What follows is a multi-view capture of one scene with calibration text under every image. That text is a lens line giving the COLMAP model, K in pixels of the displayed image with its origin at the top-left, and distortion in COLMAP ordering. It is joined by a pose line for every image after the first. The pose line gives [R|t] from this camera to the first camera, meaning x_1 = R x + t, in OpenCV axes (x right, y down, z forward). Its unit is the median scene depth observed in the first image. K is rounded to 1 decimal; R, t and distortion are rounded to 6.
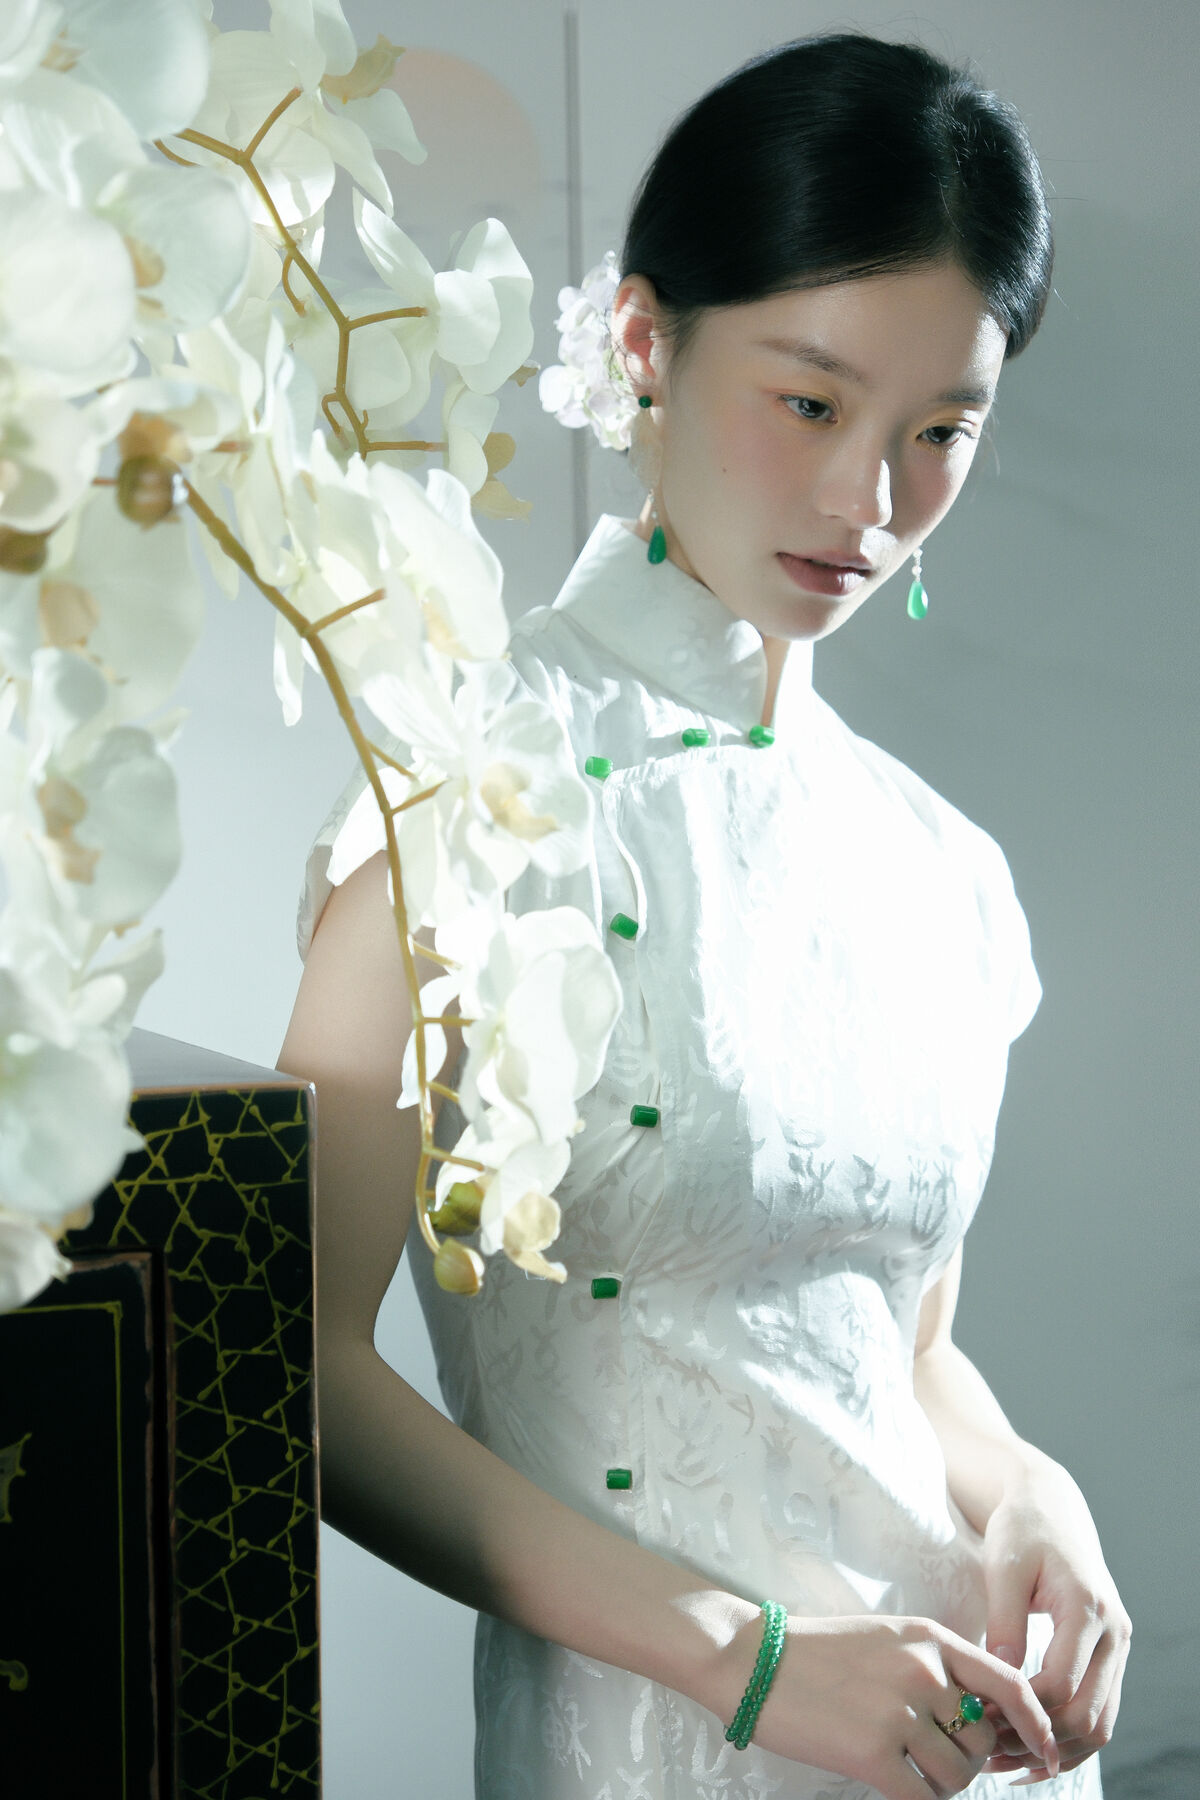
lens RADIAL K [[4185.7, 0, 602.0], [0, 4185.7, 794.7], [0, 0, 1]] dist [0.002751, 1.153111]
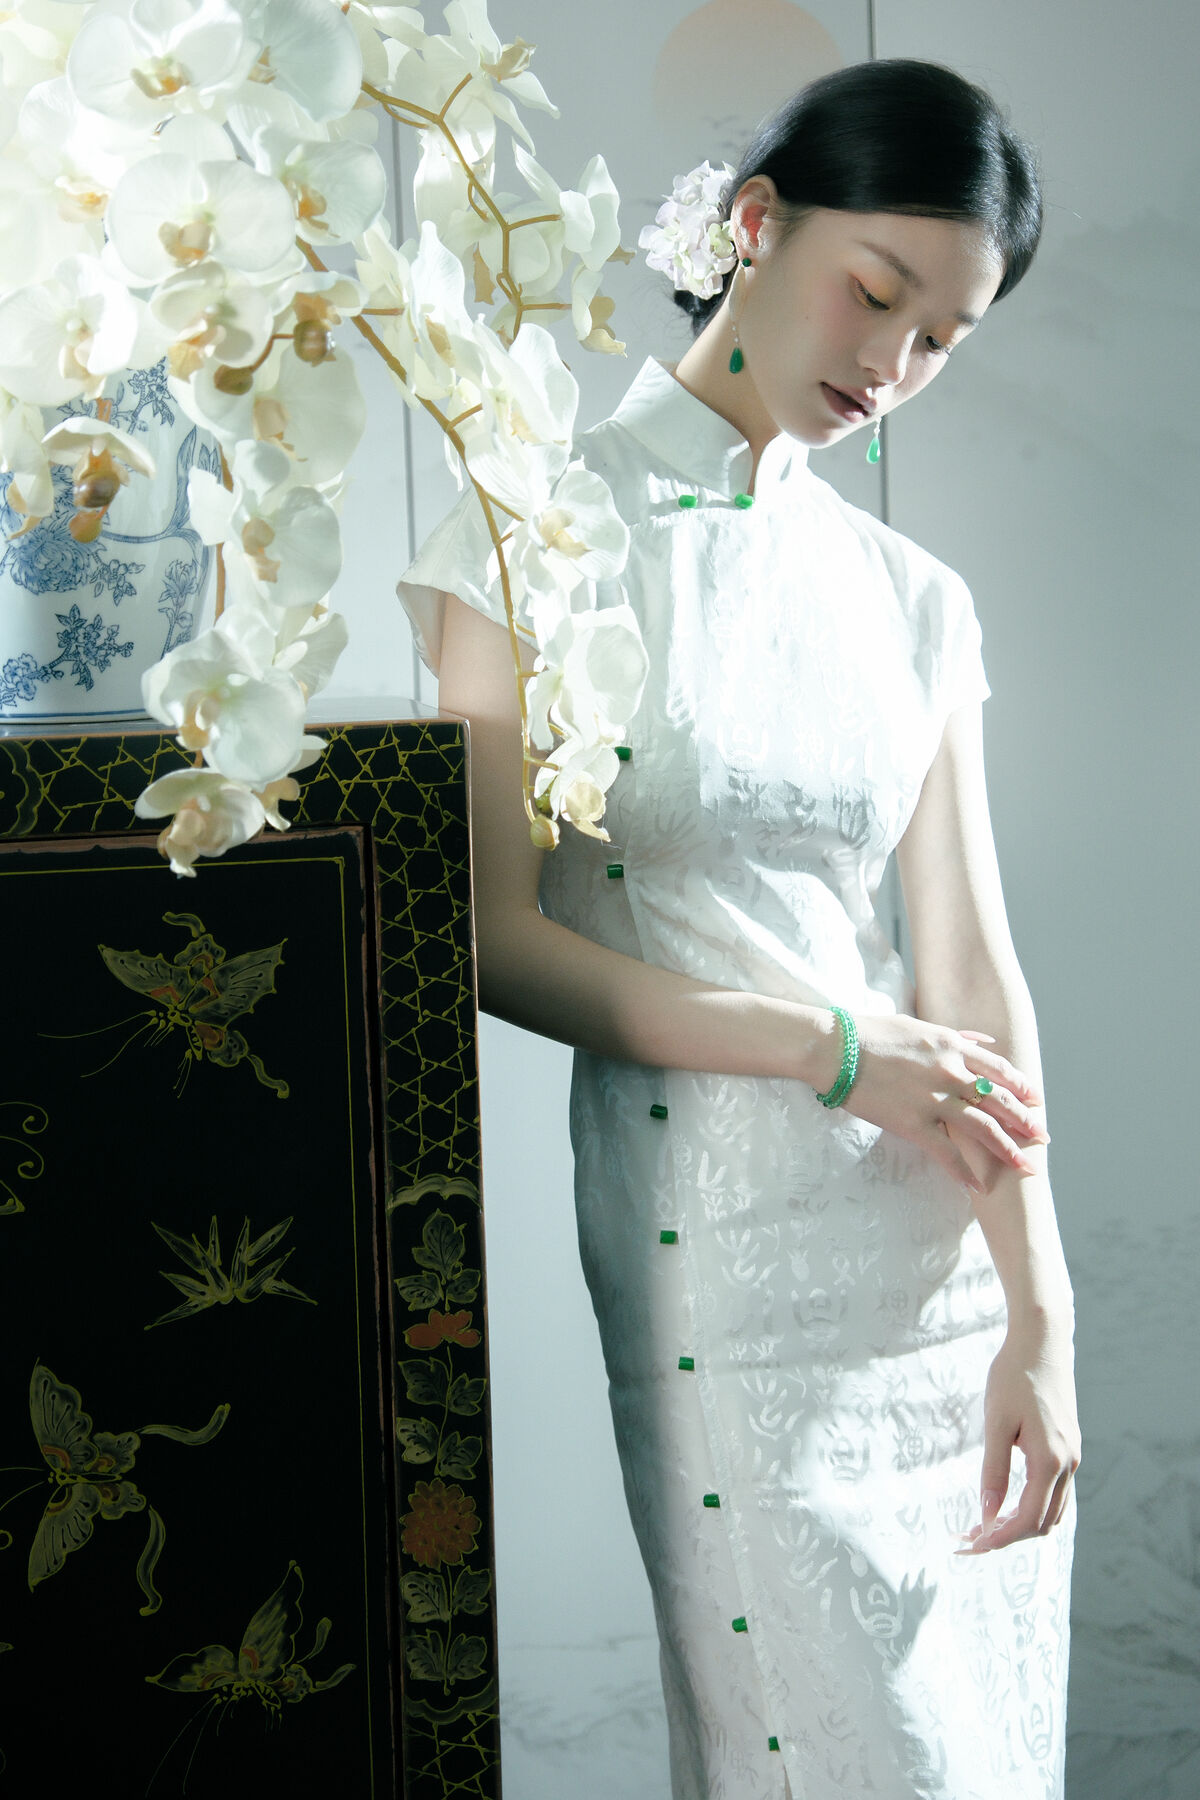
lens RADIAL K [[4509.5, 0, 769.6], [0, 4509.5, 782.8], [0, 0, 1]] dist [0.049097, 0.752194]
pose [[0.982614, -0.004708, -0.185601, 0.355687], [0.010227, 0.999533, 0.028790, 0.045567], [0.185379, -0.030188, 0.982203, -0.633366]]
